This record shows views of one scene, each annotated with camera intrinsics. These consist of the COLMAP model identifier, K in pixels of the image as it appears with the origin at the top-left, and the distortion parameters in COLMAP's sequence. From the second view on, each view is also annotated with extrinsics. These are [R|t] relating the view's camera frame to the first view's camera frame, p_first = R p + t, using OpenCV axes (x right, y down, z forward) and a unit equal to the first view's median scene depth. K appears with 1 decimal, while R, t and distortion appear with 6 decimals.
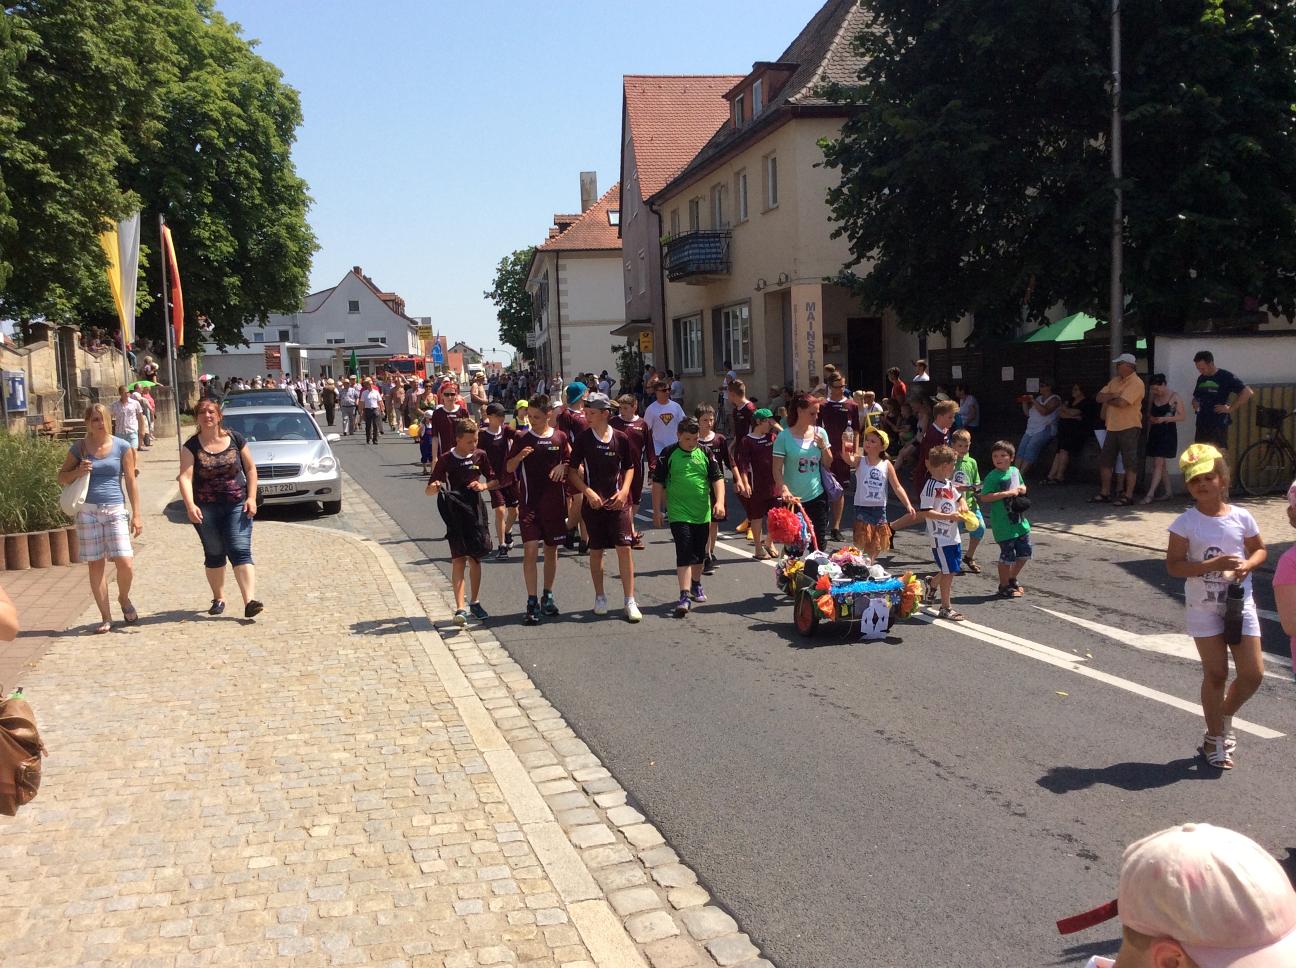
lens RADIAL K [[1183.8, 0, 650.8], [0, 1183.8, 491.5], [0, 0, 1]] dist [0.115227, -0.261254]
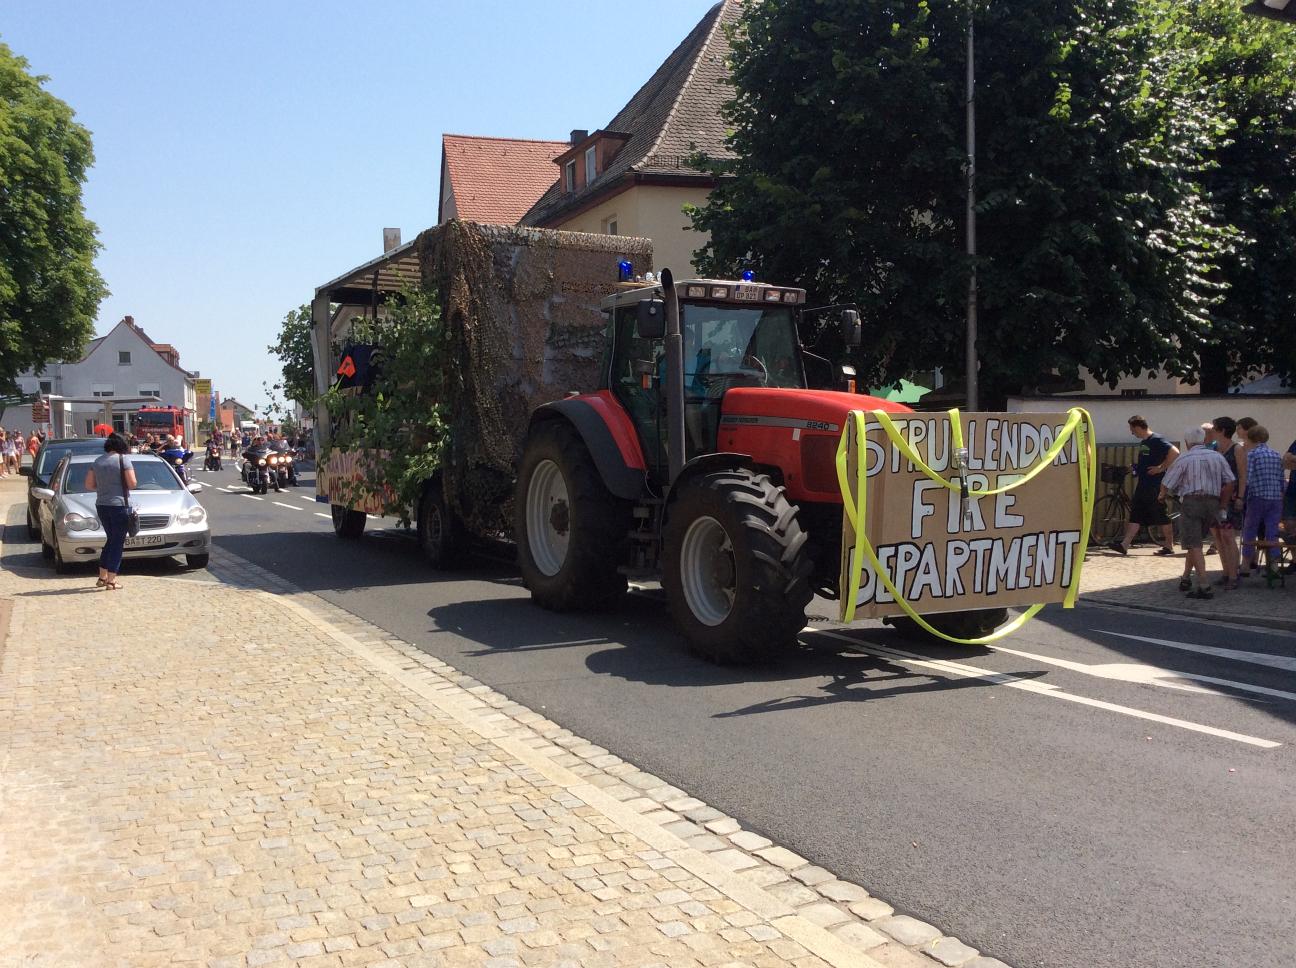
lens RADIAL K [[1183.8, 0, 650.8], [0, 1183.8, 491.5], [0, 0, 1]] dist [0.115227, -0.261254]
pose [[0.983090, 0.005558, 0.183037, -0.087594], [0.004045, 0.998636, -0.052047, 0.008966], [-0.183077, 0.051908, 0.981727, 0.002751]]
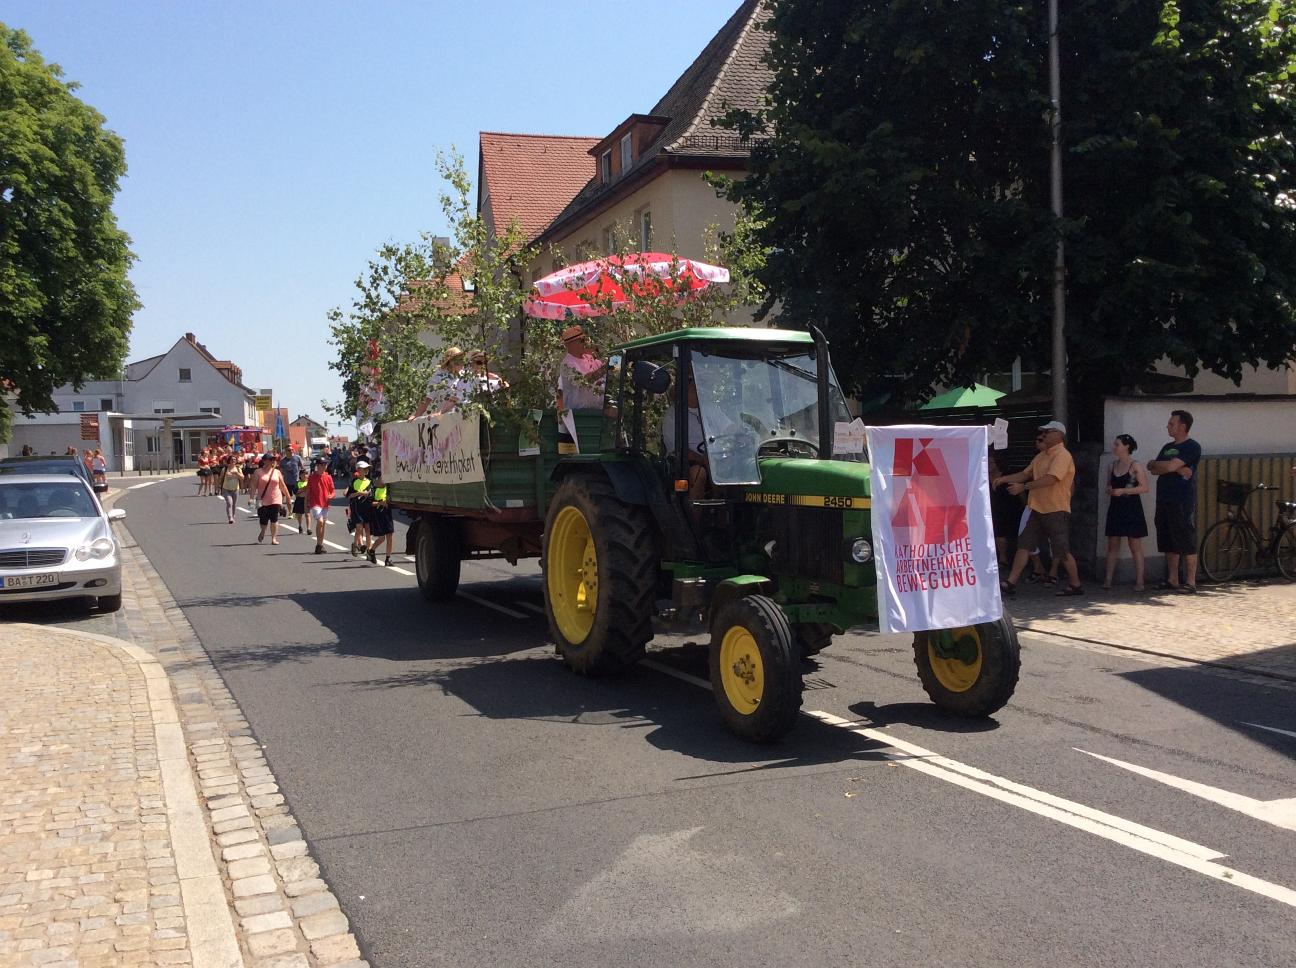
lens RADIAL K [[1183.8, 0, 650.8], [0, 1183.8, 491.5], [0, 0, 1]] dist [0.115227, -0.261254]
pose [[0.992218, 0.004022, 0.124451, -0.013641], [0.004020, 0.997922, -0.064302, -0.007707], [-0.124451, 0.064302, 0.990140, 0.171436]]
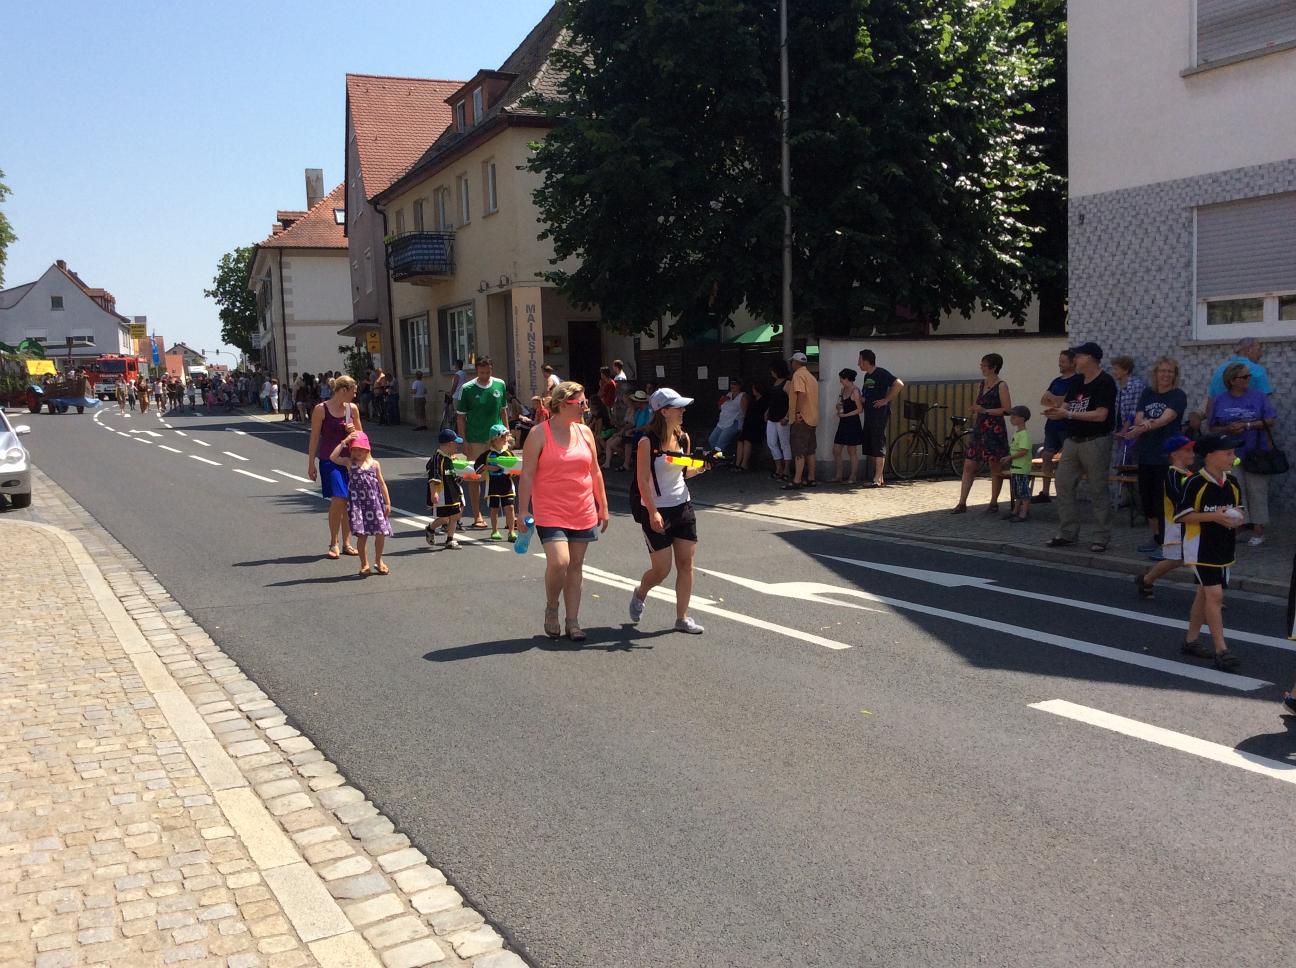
lens RADIAL K [[1183.8, 0, 650.8], [0, 1183.8, 491.5], [0, 0, 1]] dist [0.115227, -0.261254]
pose [[0.977191, -0.011484, 0.212050, 0.024573], [0.012816, 0.999906, -0.004906, 0.016553], [-0.211973, 0.007512, 0.977247, -0.054050]]
